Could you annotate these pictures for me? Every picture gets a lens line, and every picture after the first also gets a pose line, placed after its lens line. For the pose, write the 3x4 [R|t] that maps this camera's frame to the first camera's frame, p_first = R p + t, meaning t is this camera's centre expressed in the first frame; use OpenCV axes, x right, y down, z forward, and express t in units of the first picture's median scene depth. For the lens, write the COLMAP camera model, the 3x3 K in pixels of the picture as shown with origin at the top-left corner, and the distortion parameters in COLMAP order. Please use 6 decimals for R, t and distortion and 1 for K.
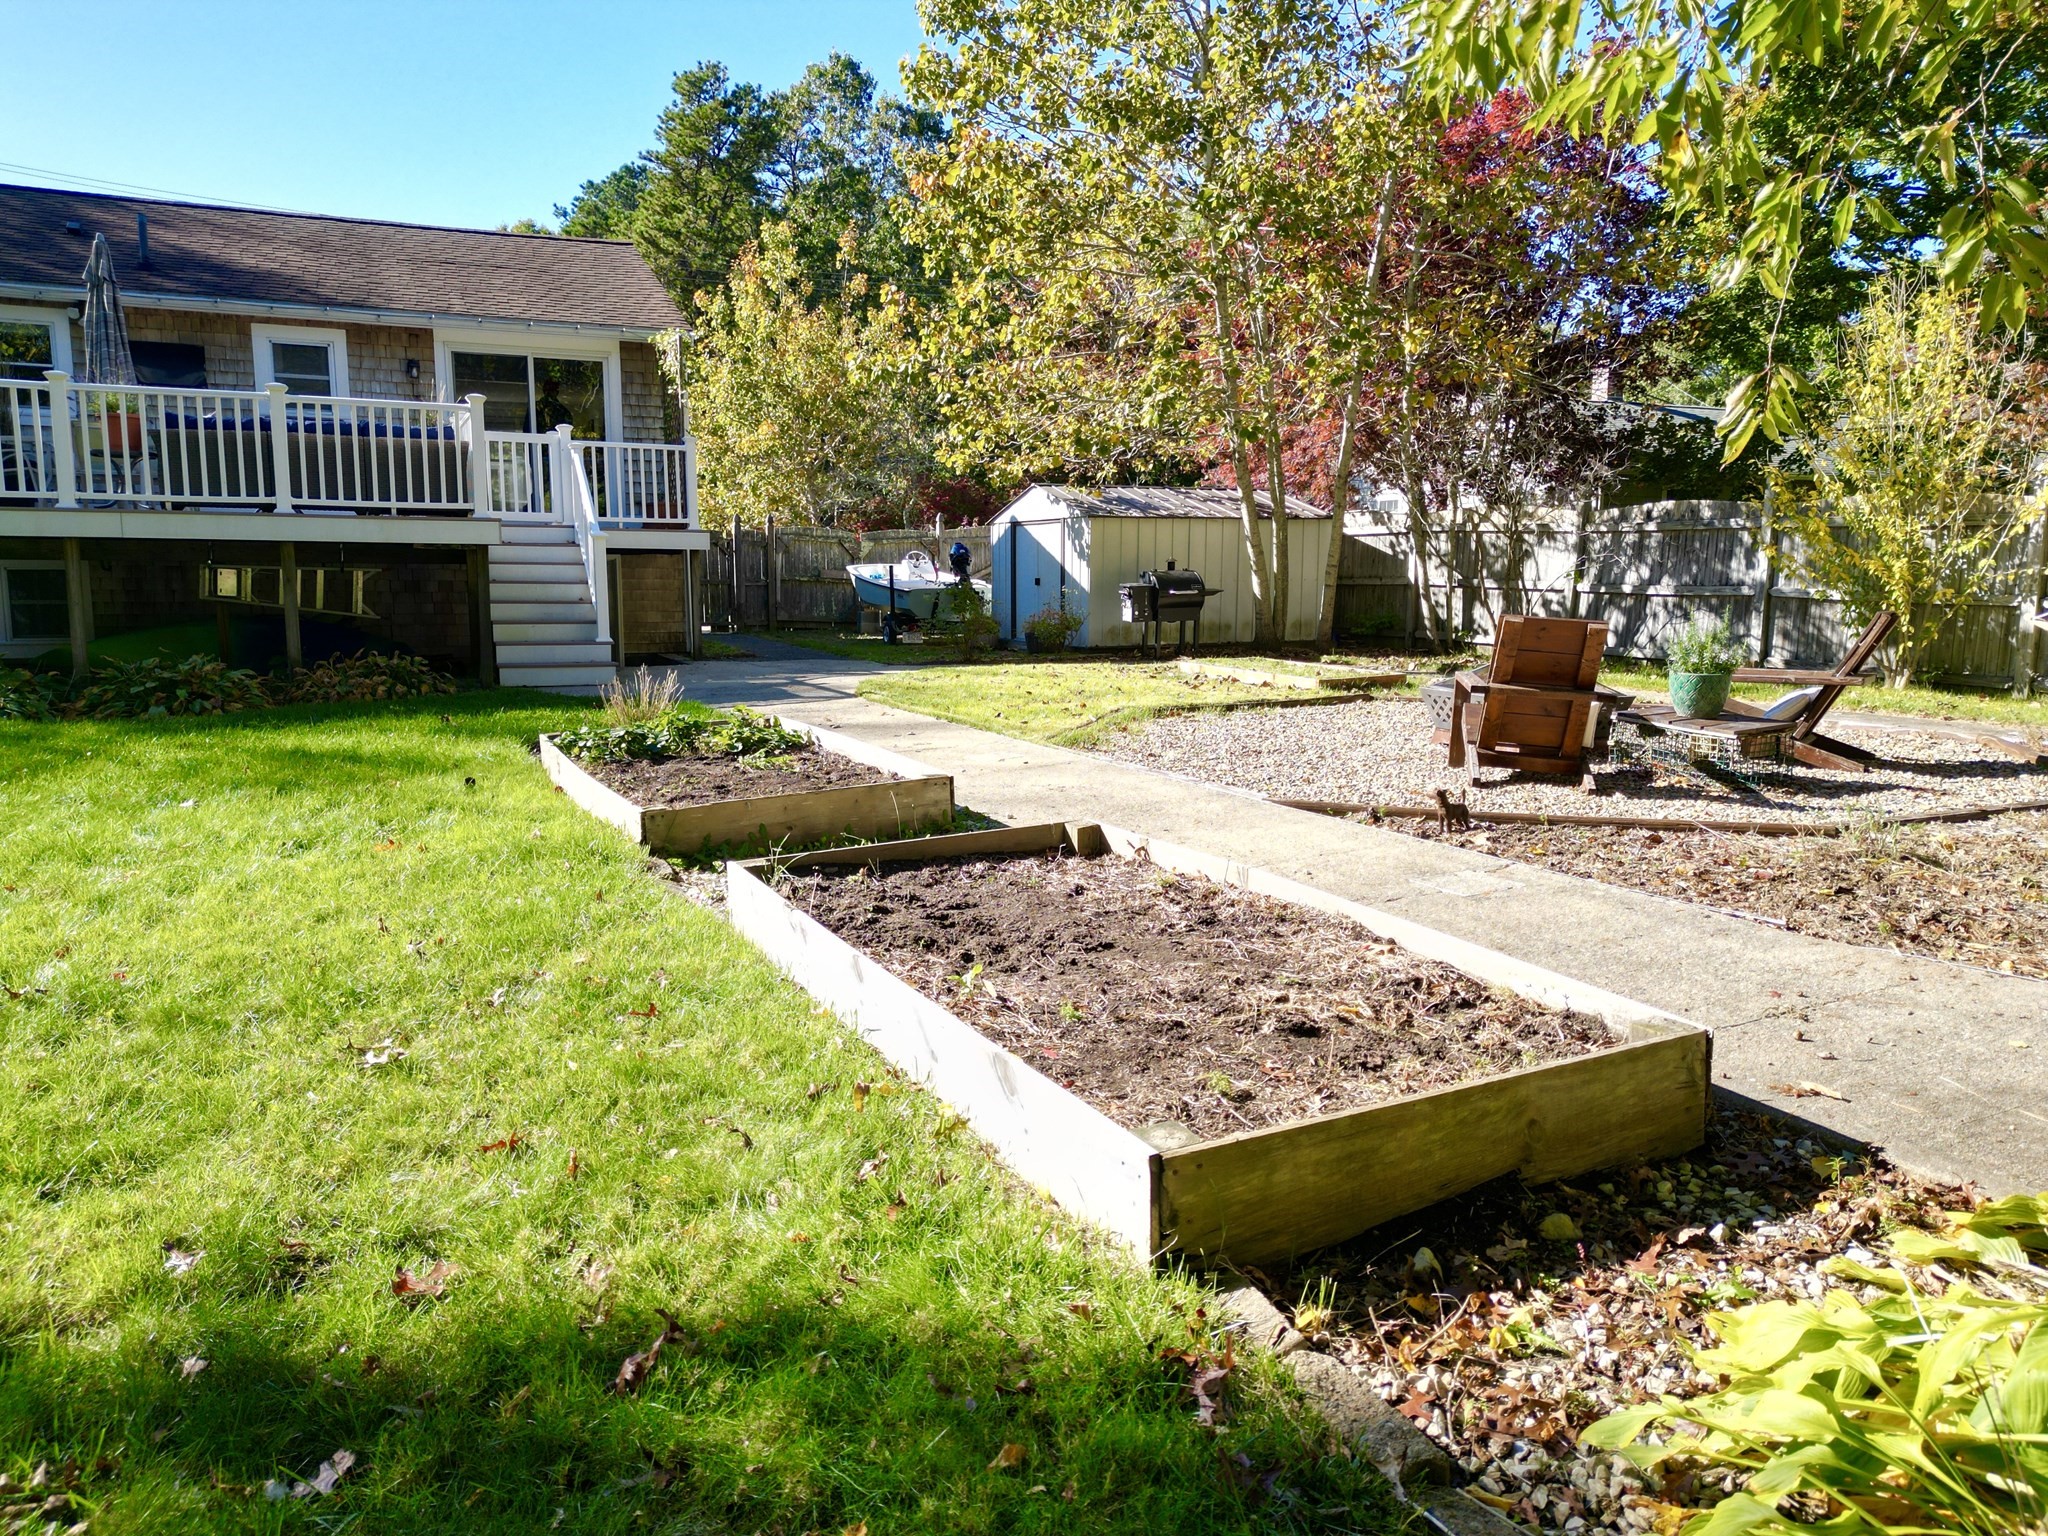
lens RADIAL K [[1444.2, 0, 1019.5], [0, 1444.2, 774.2], [0, 0, 1]] dist [0.055690, -0.008302]
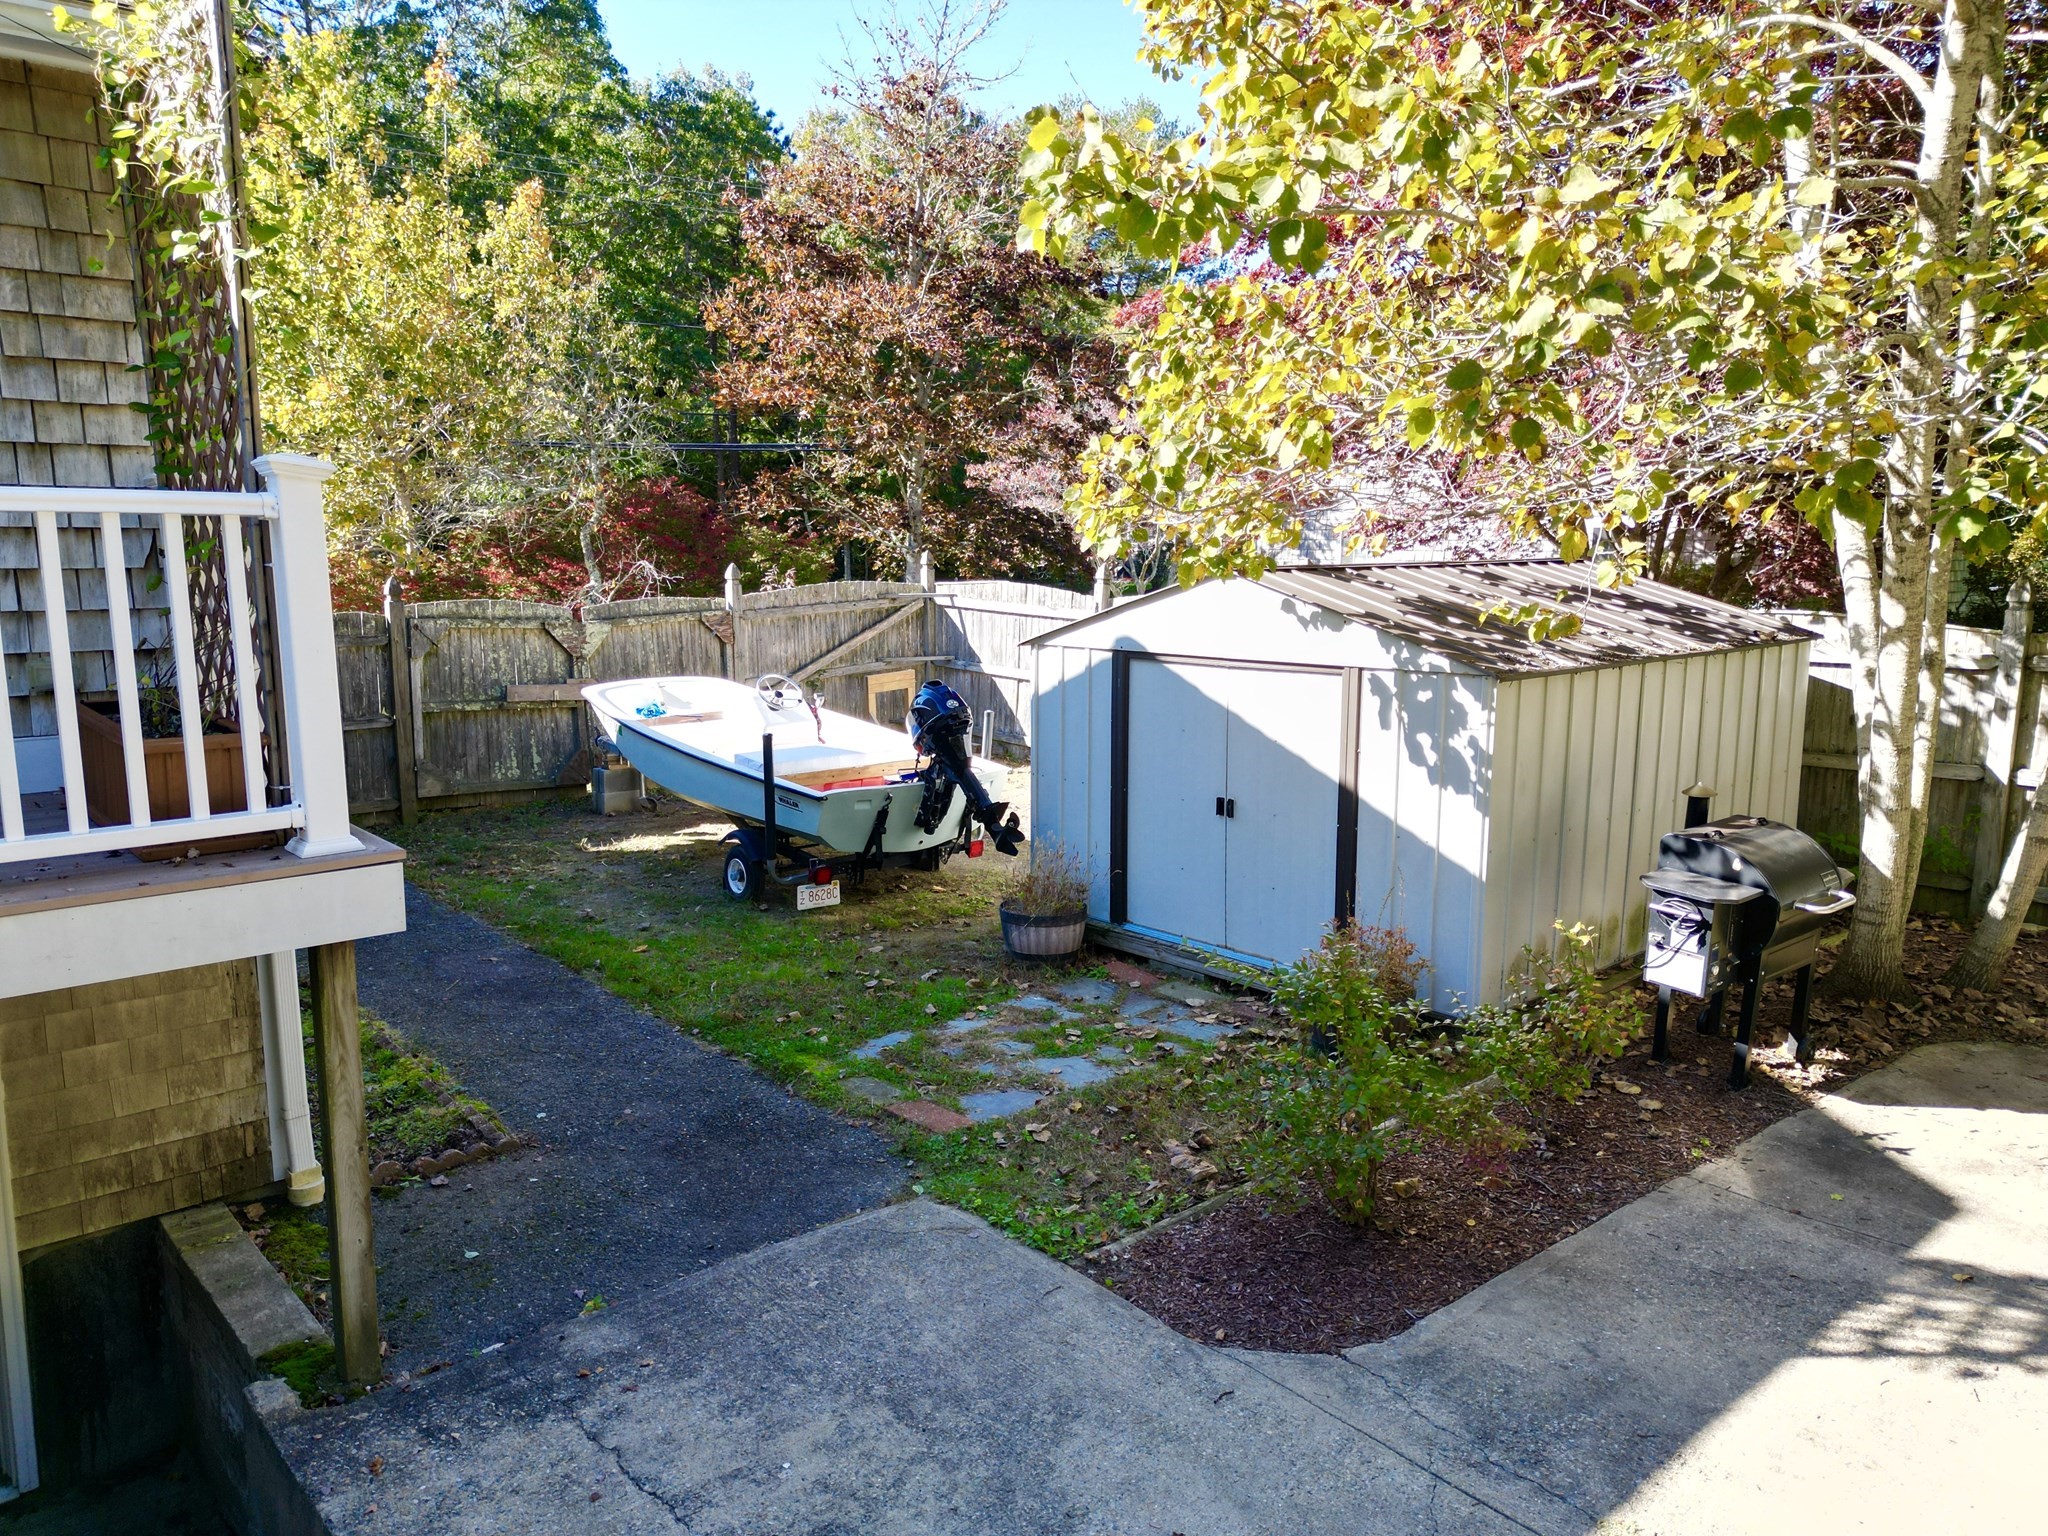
lens RADIAL K [[1444.2, 0, 1028.1], [0, 1444.2, 750.9], [0, 0, 1]] dist [0.055690, -0.008302]
pose [[0.951476, -0.046966, 0.304118, -0.189337], [0.045354, 0.998894, 0.012366, -0.184049], [-0.304363, 0.002027, 0.952554, 0.746212]]
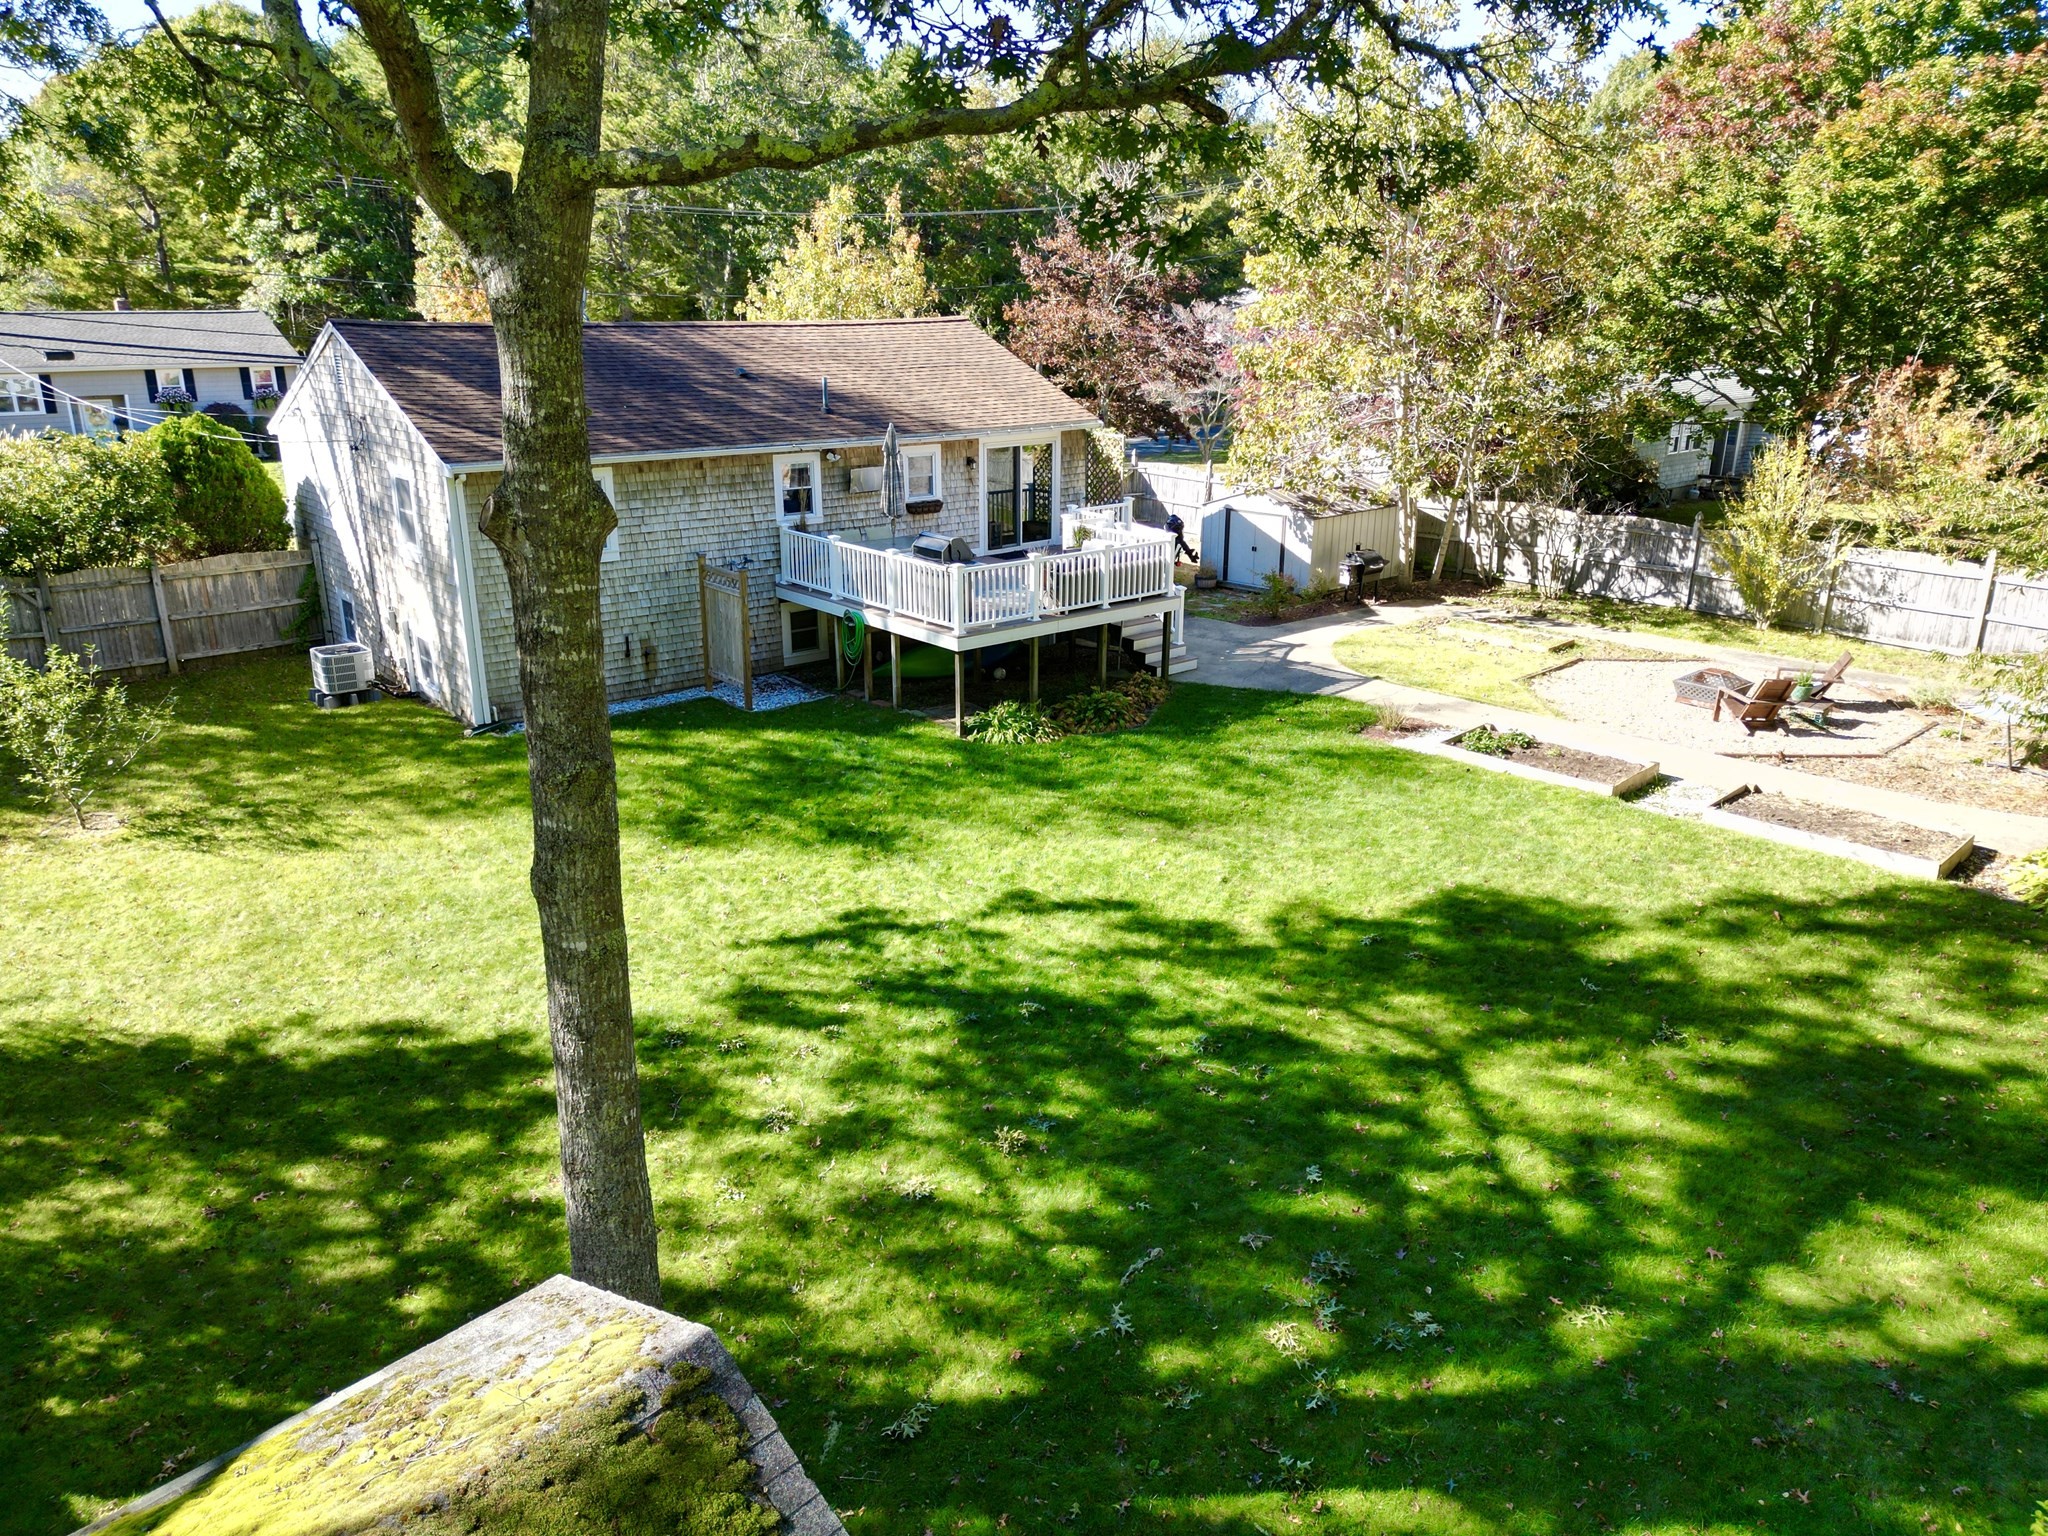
lens RADIAL K [[1444.2, 0, 1016.3], [0, 1444.2, 752.5], [0, 0, 1]] dist [0.055690, -0.008302]
pose [[0.959875, -0.087942, 0.266281, -0.827289], [0.043627, 0.984824, 0.167984, -0.227493], [-0.277013, -0.149627, 0.949145, -0.609273]]
